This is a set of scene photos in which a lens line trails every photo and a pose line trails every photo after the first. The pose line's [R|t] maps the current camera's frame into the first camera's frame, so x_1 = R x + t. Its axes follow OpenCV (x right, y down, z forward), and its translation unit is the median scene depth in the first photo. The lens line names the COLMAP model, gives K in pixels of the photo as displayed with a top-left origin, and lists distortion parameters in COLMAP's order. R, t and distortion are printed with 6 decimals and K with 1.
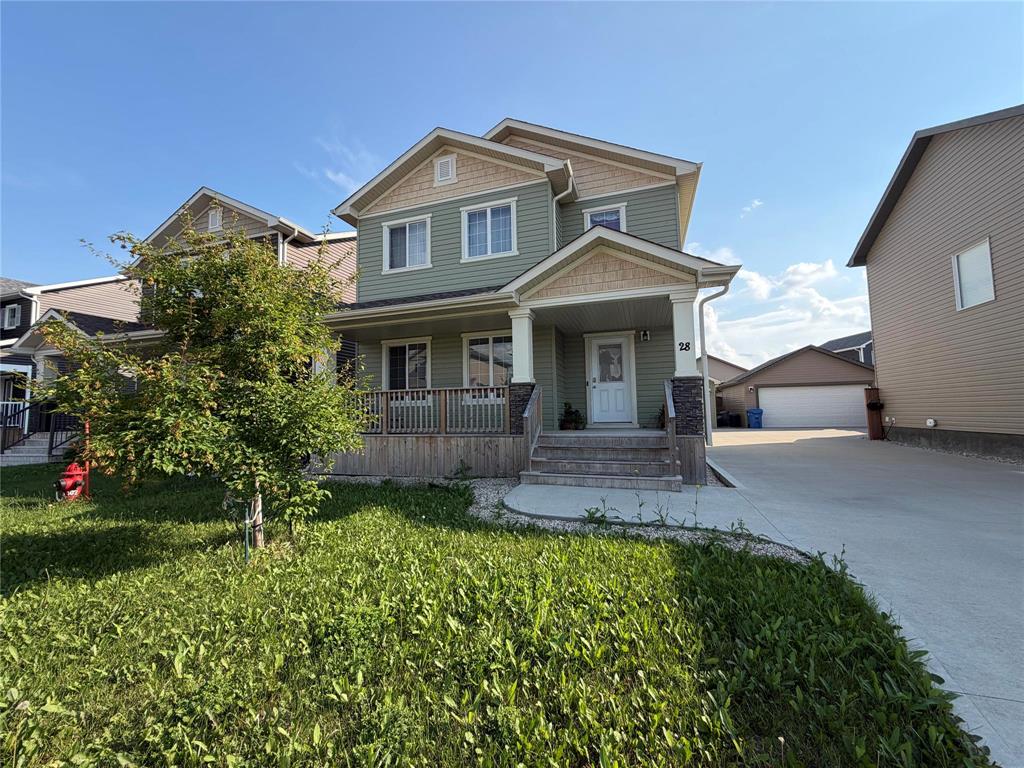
lens RADIAL K [[406.4, 0, 509.5], [0, 406.4, 382.5], [0, 0, 1]] dist [-0.000053, 0.000225]
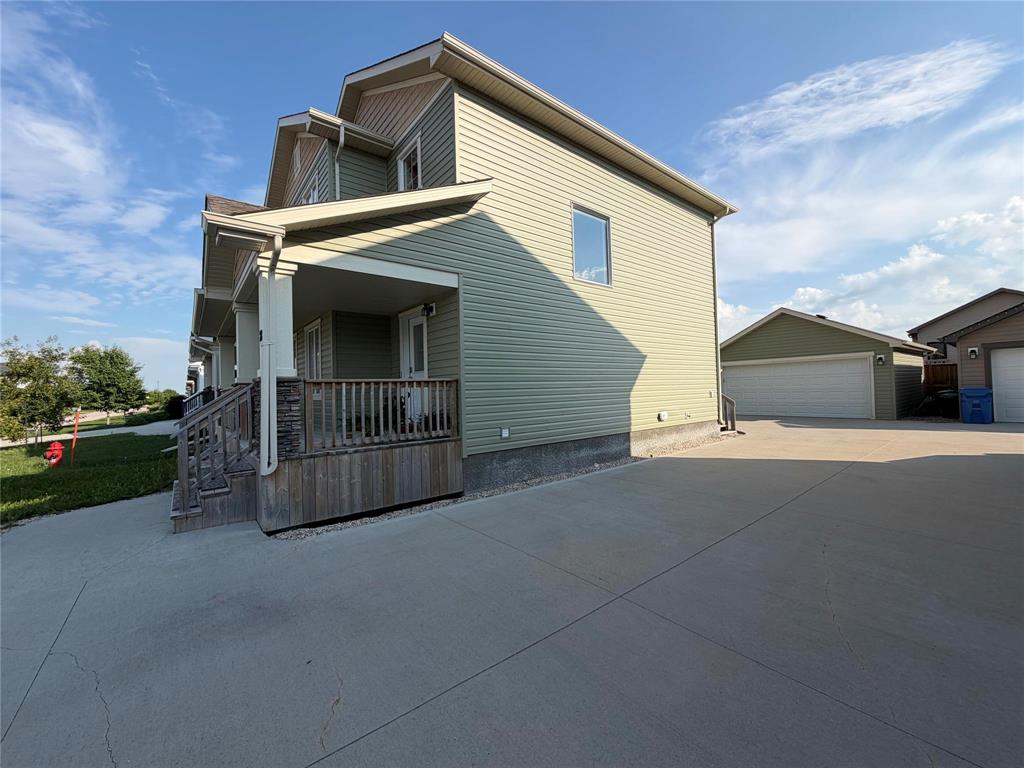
lens RADIAL K [[401.6, 0, 505.4], [0, 401.6, 375.7], [0, 0, 1]] dist [0.000326, 0.000244]
pose [[0.836410, -0.021944, -0.547664, 1.026357], [0.052722, 0.997786, 0.040540, -0.020956], [0.545562, -0.062782, 0.835715, 0.547292]]
